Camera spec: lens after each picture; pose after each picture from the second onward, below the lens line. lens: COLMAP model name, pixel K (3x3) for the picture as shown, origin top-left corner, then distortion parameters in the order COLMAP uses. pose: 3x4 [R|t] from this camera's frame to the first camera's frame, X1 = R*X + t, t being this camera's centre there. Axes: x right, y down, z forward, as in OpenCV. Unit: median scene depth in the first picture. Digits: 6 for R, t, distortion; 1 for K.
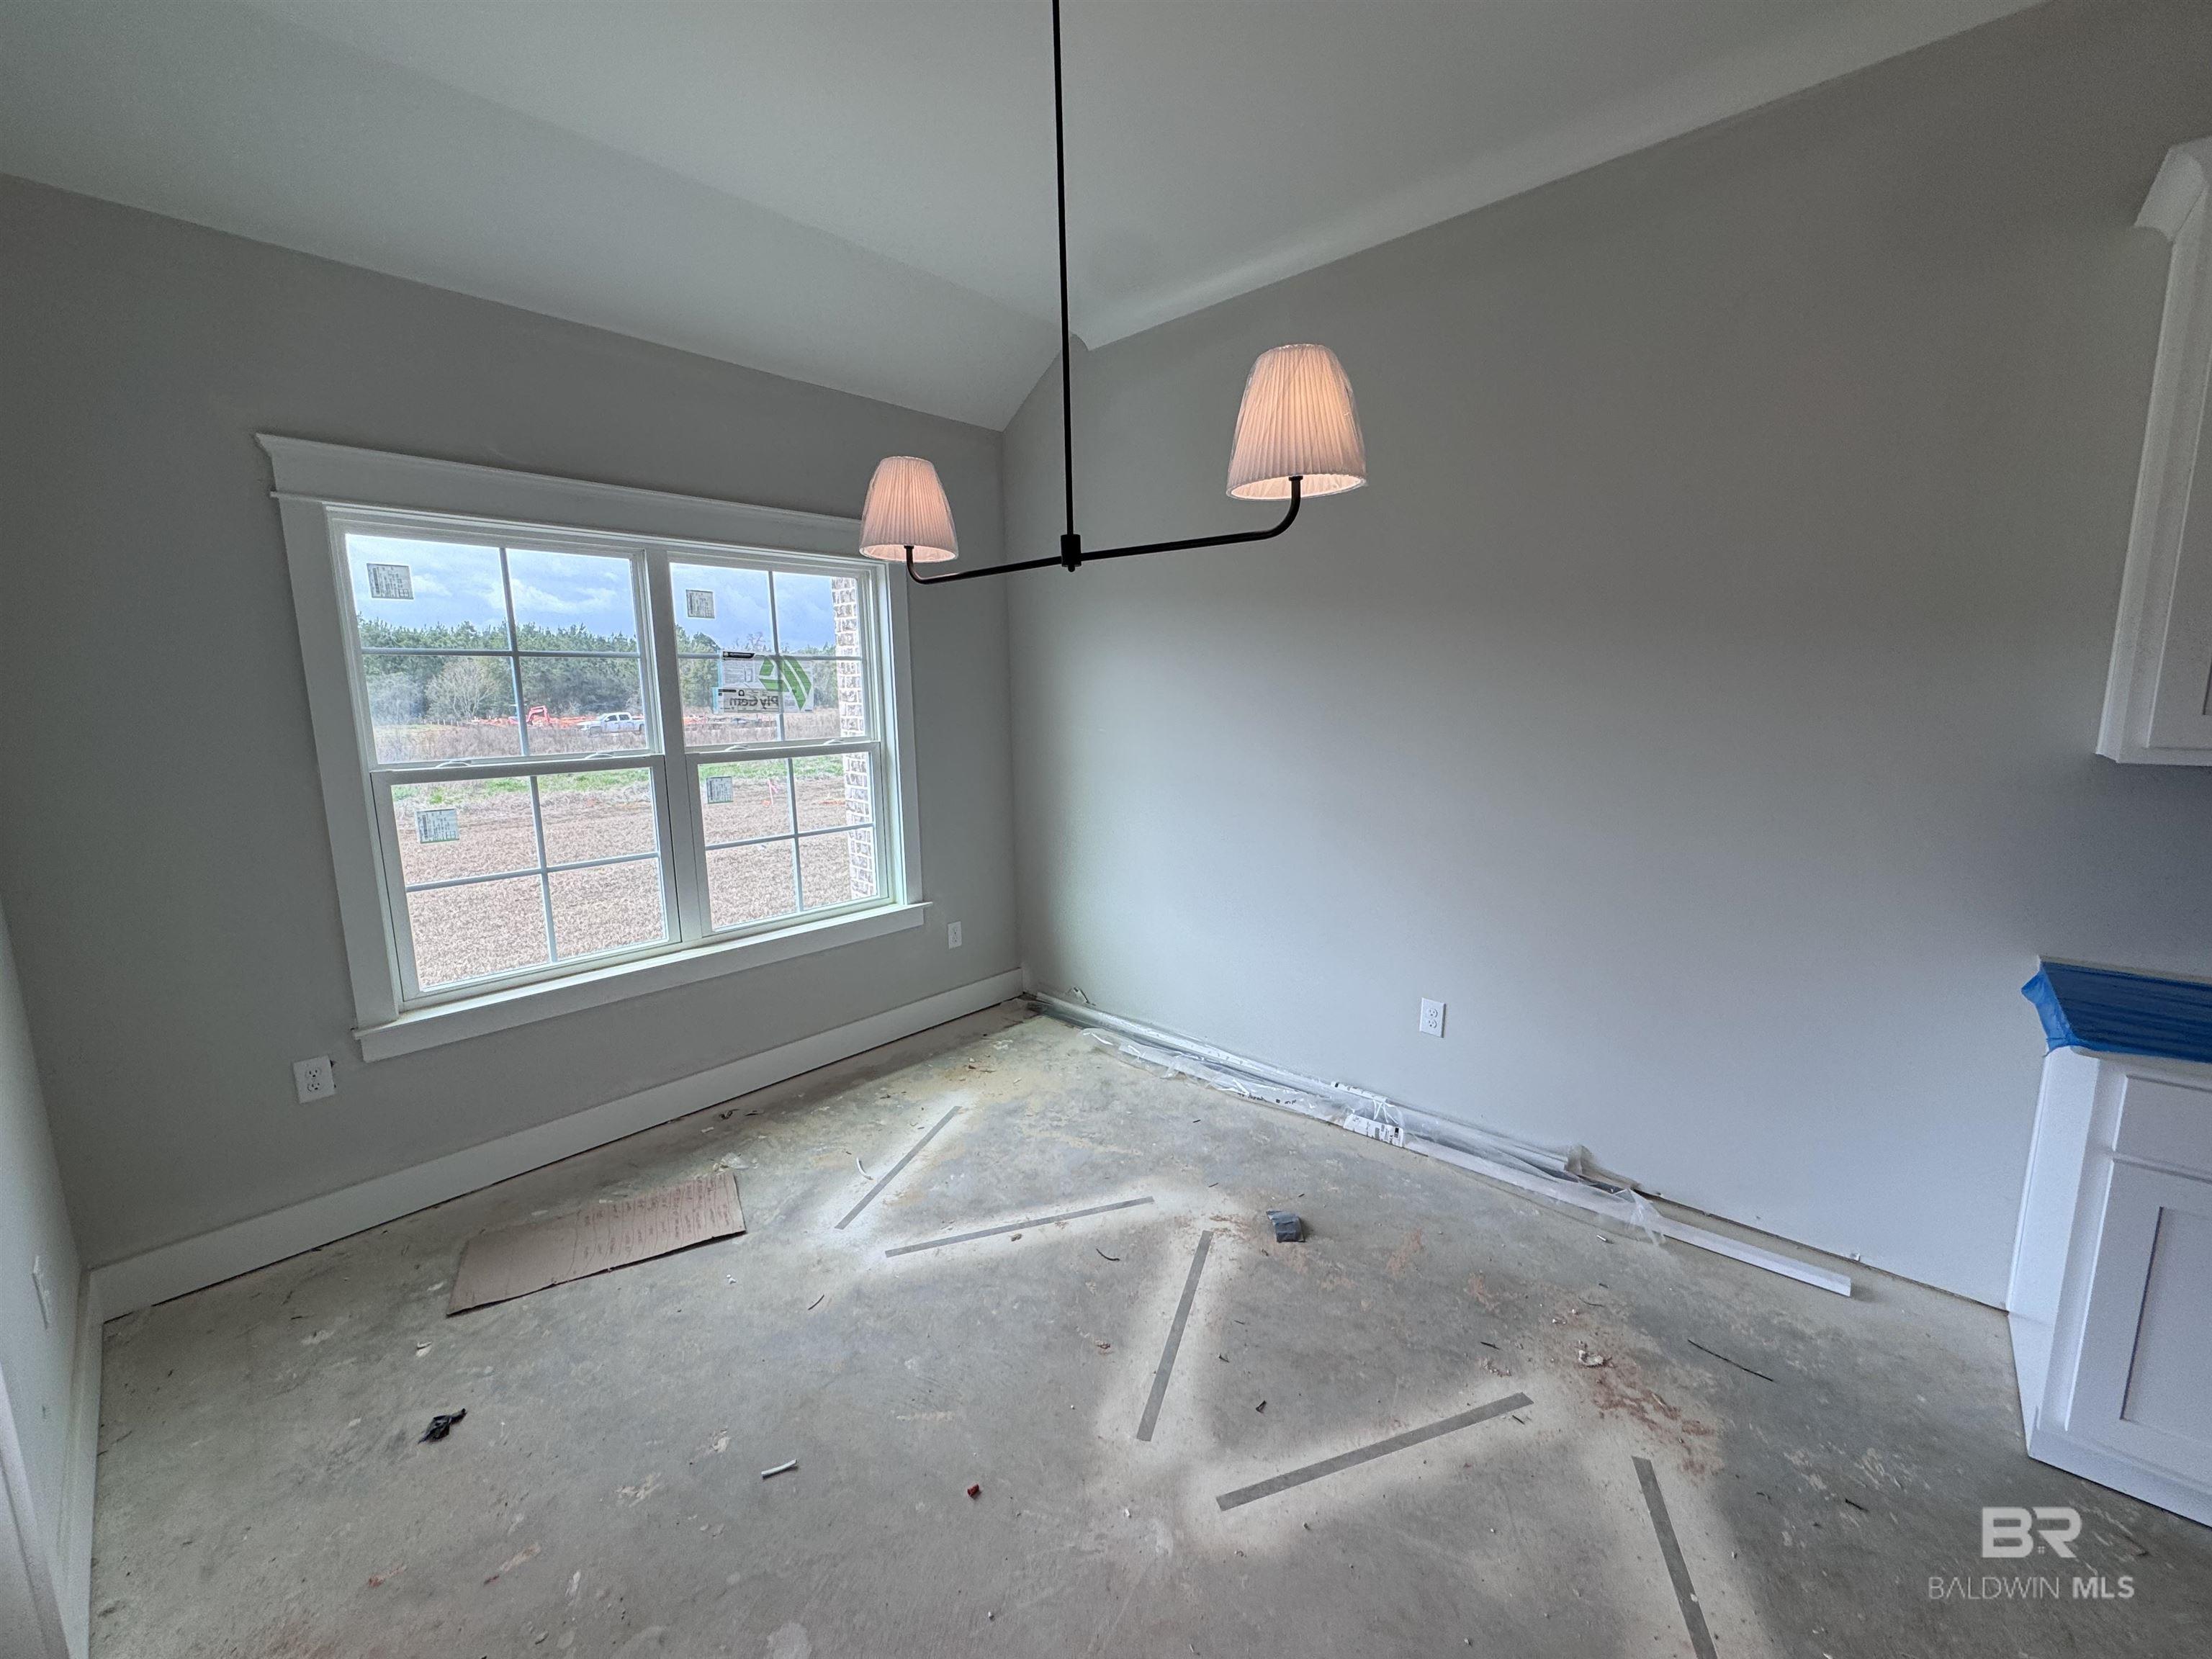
lens RADIAL K [[889.7, 0, 1111.2], [0, 889.7, 830.4], [0, 0, 1]] dist [0.001661, 0.000176]
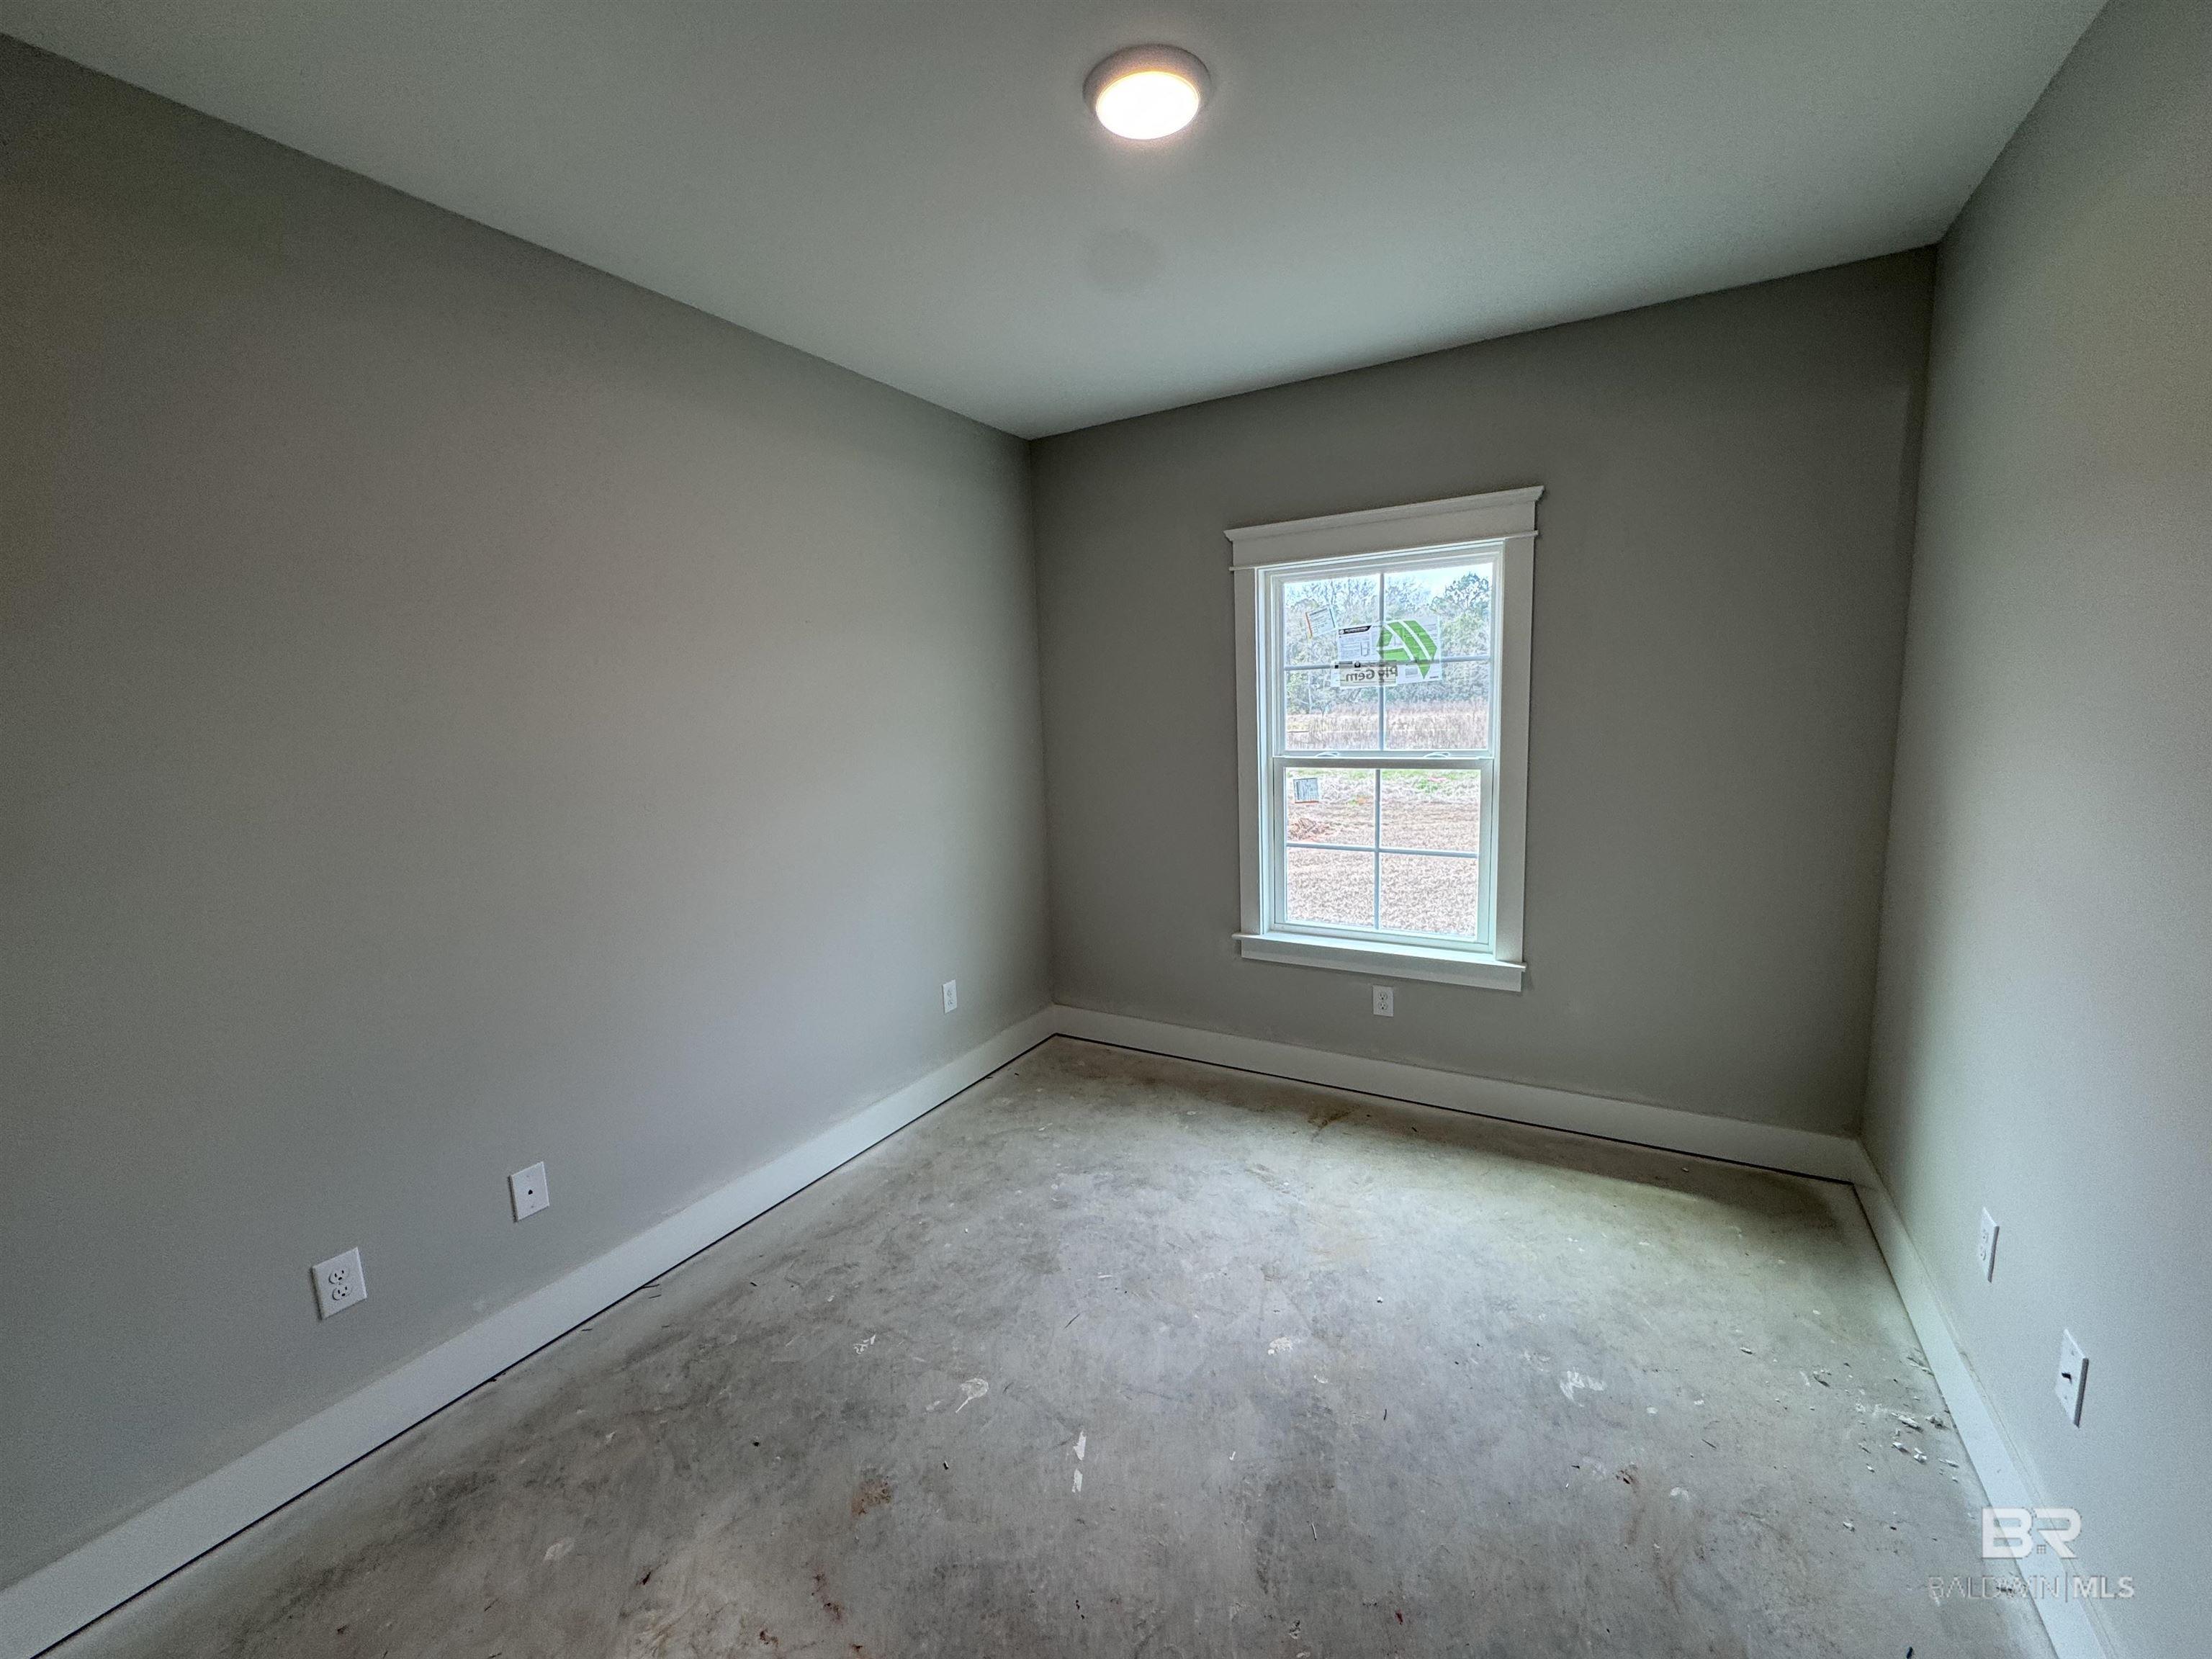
lens RADIAL K [[889.7, 0, 1111.2], [0, 889.7, 830.4], [0, 0, 1]] dist [0.001661, 0.000176]
pose [[0.203392, 0.142216, -0.968714, 0.461171], [-0.123503, 0.985218, 0.118708, -0.082901], [0.971277, 0.095495, 0.217950, 0.451253]]
